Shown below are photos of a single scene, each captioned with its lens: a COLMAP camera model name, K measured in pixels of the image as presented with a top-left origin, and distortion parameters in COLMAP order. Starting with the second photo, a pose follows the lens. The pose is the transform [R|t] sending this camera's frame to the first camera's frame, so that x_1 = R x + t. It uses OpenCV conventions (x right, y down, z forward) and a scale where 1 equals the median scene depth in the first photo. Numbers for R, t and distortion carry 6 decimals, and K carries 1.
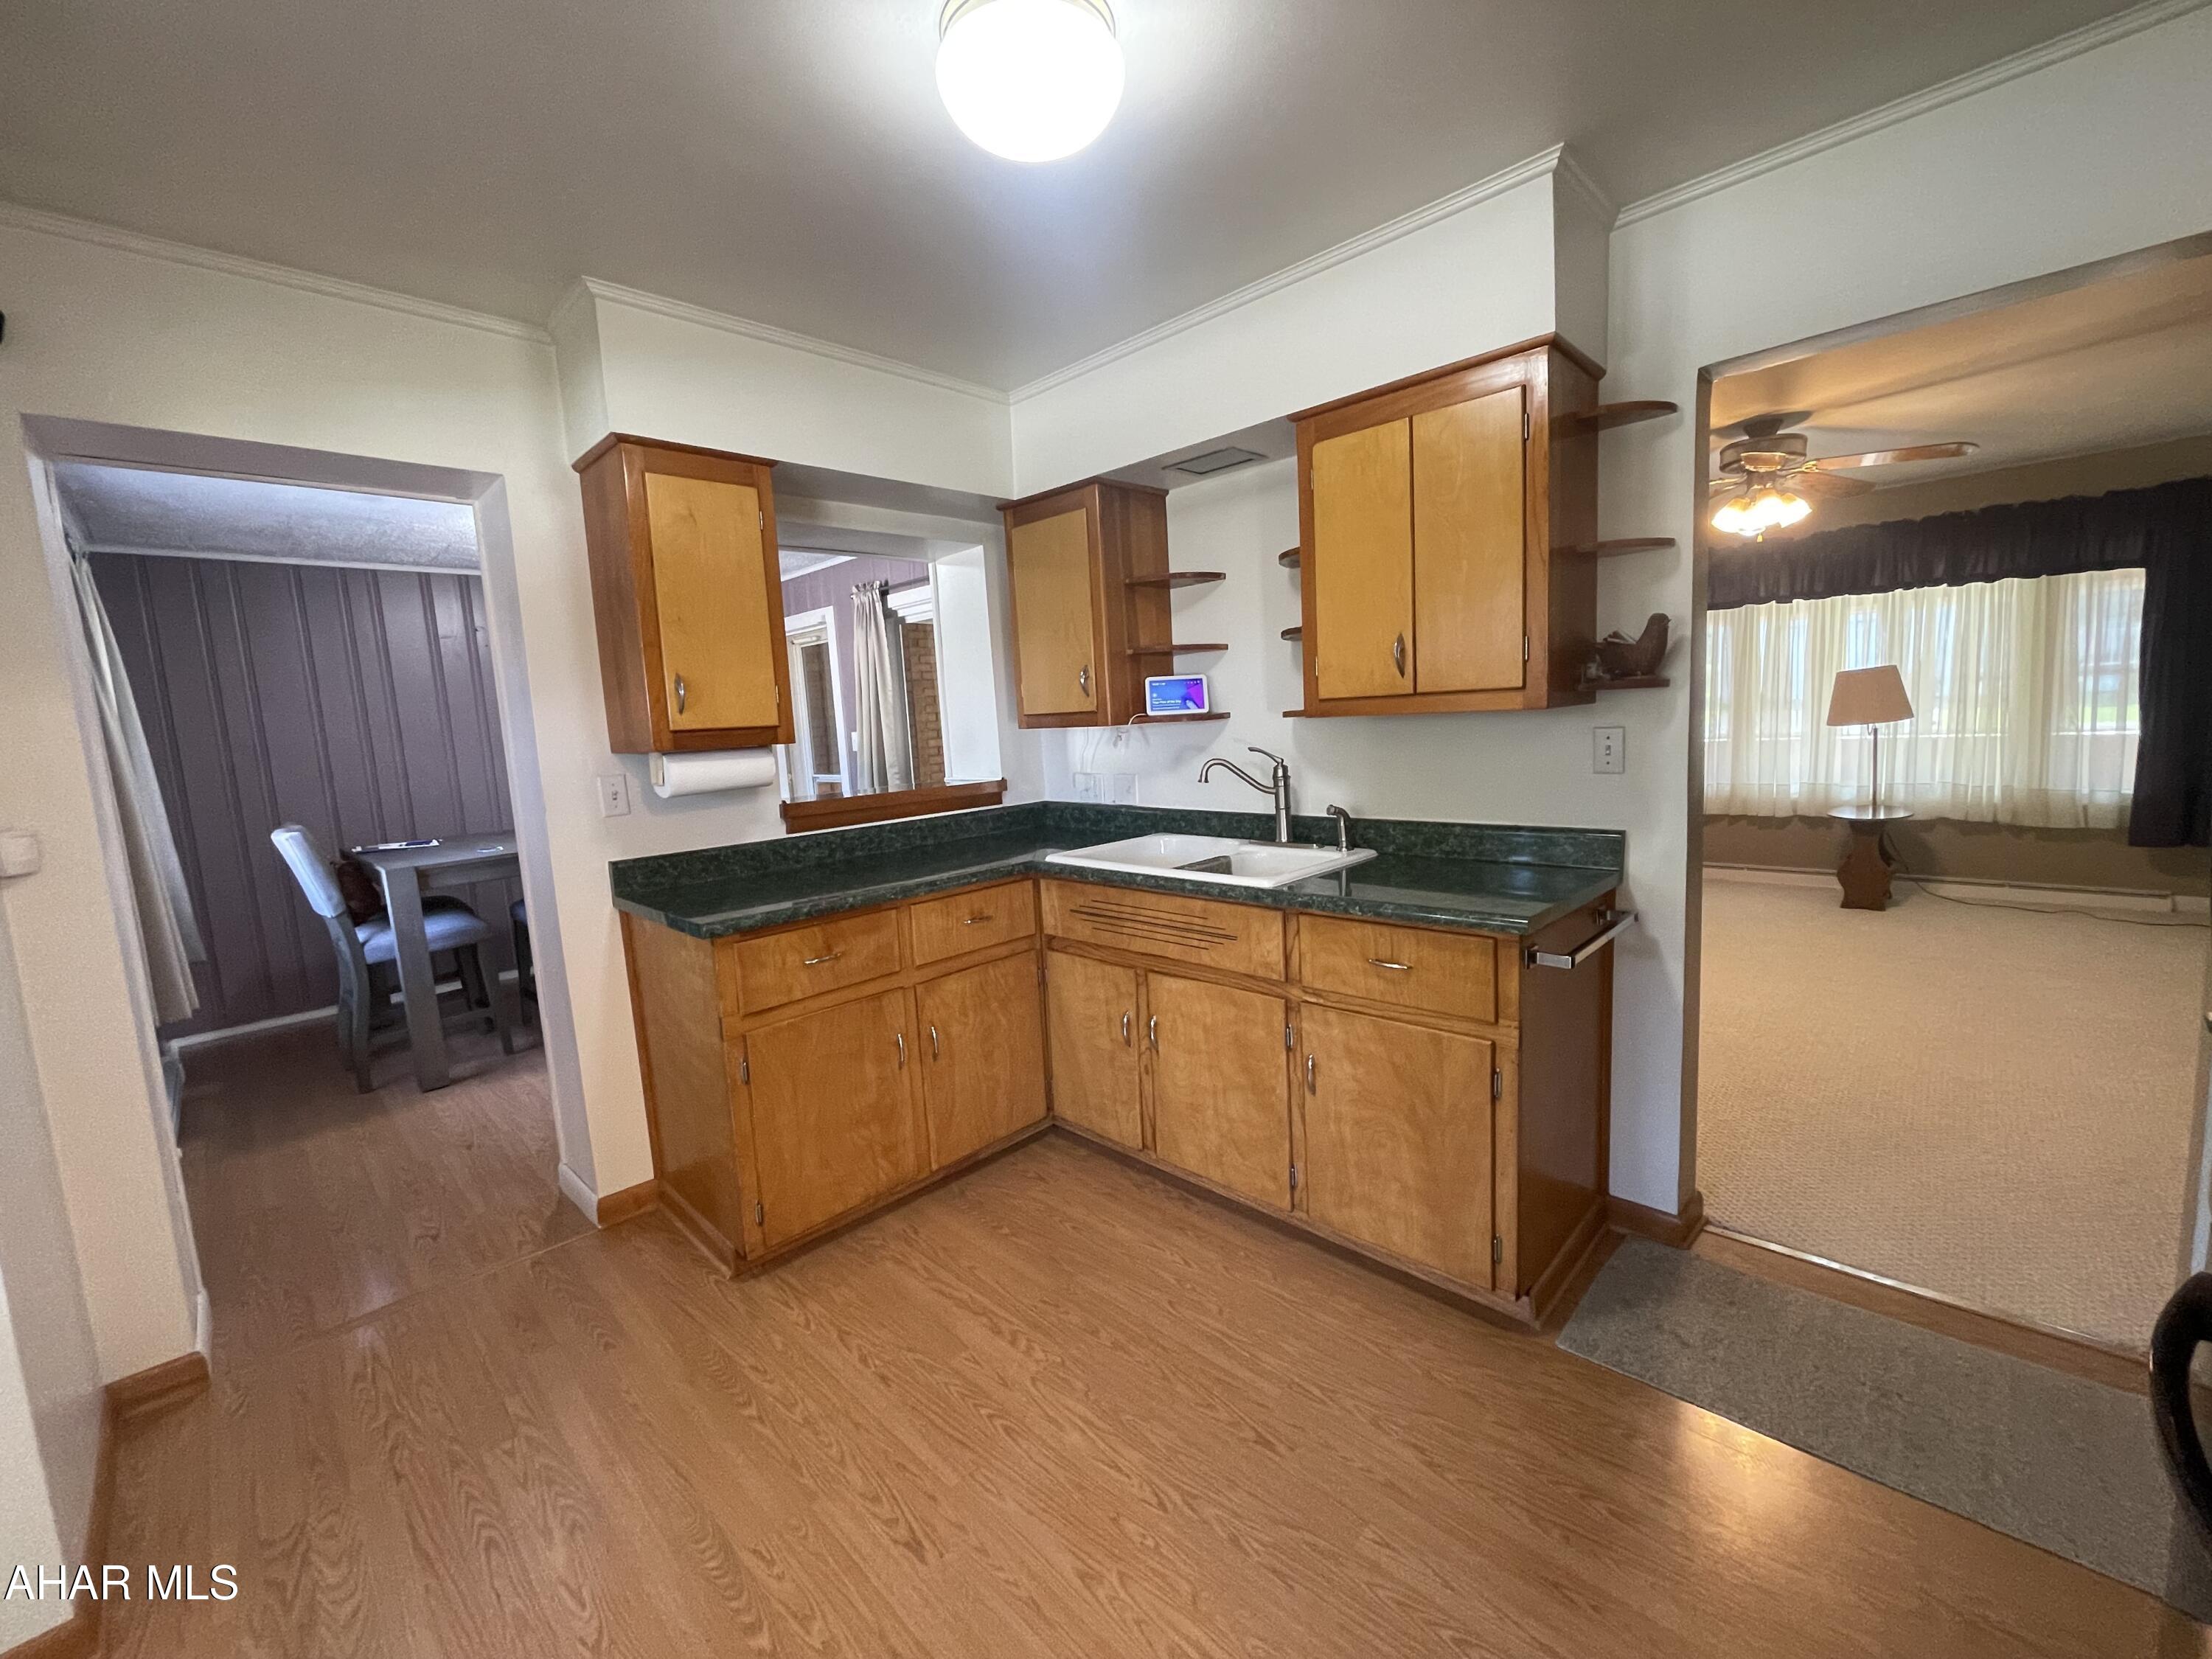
lens RADIAL K [[892.9, 0, 1113.8], [0, 892.9, 822.8], [0, 0, 1]] dist [-0.002699, 0.000158]
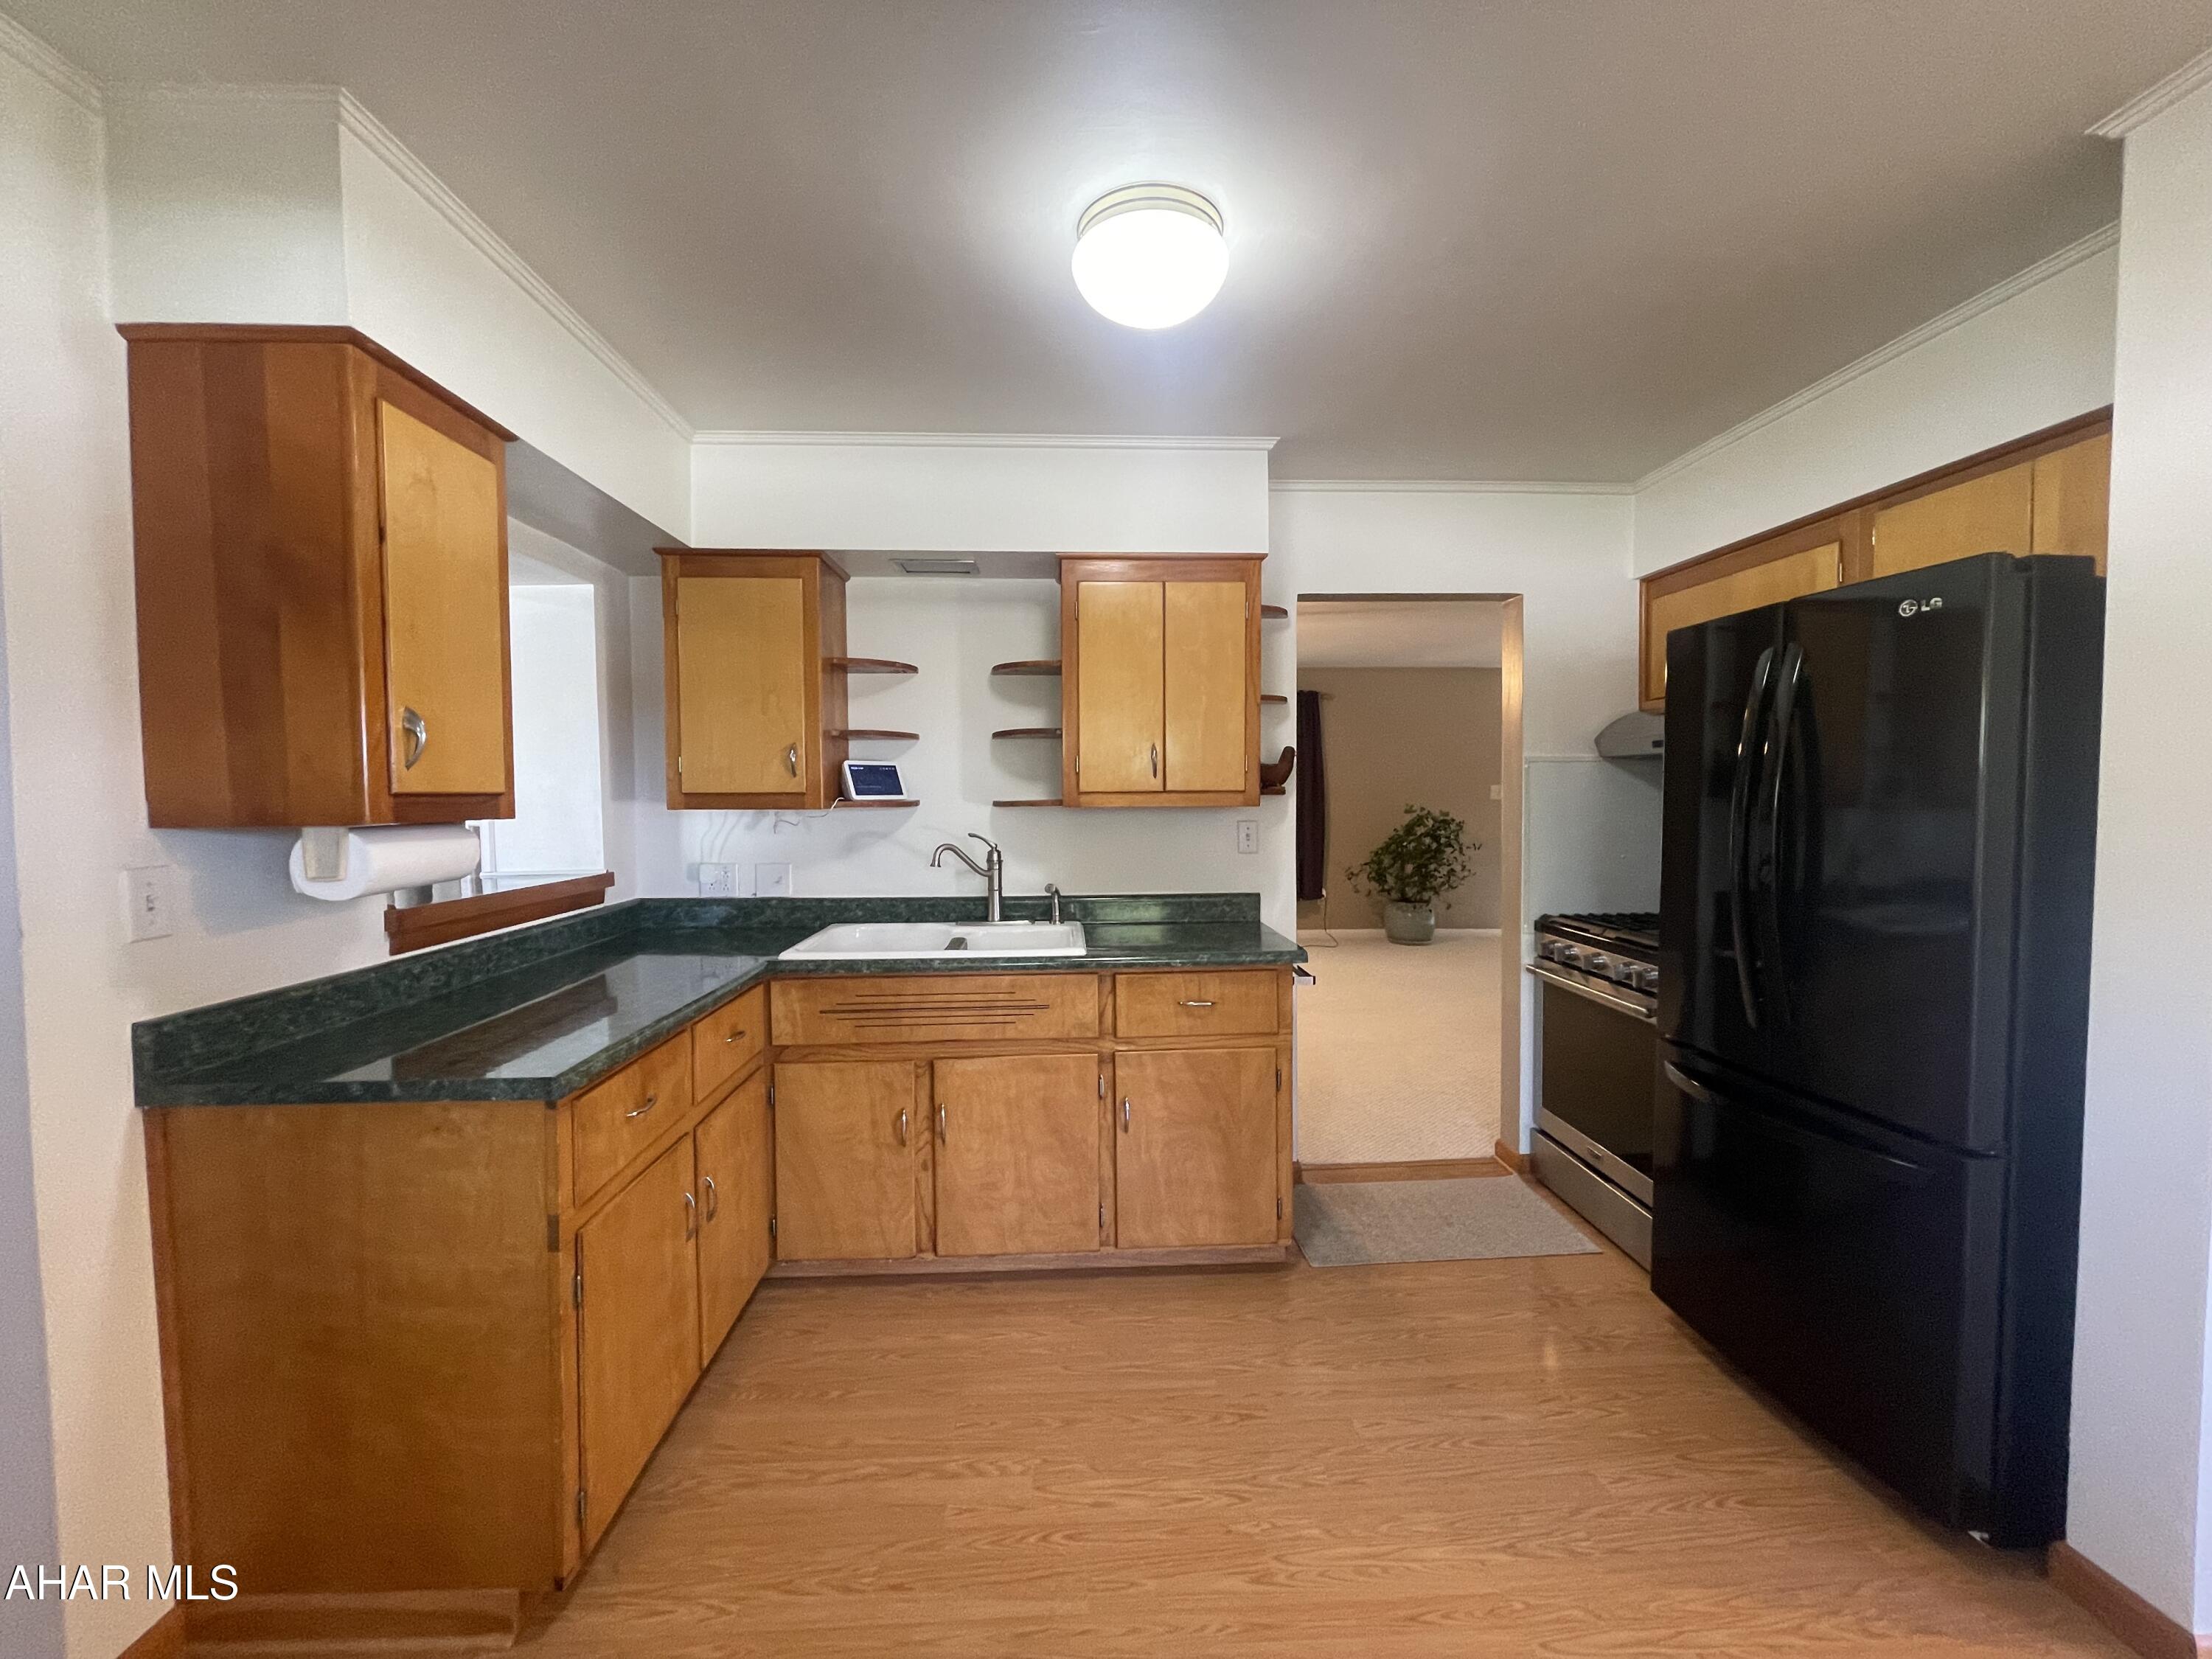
lens RADIAL K [[892.9, 0, 1113.1], [0, 892.9, 822.5], [0, 0, 1]] dist [-0.002699, 0.000158]
pose [[0.678057, 0.021059, 0.734707, -0.564546], [0.061364, 0.994478, -0.085137, 0.003922], [-0.732443, 0.102813, 0.673021, 0.174965]]
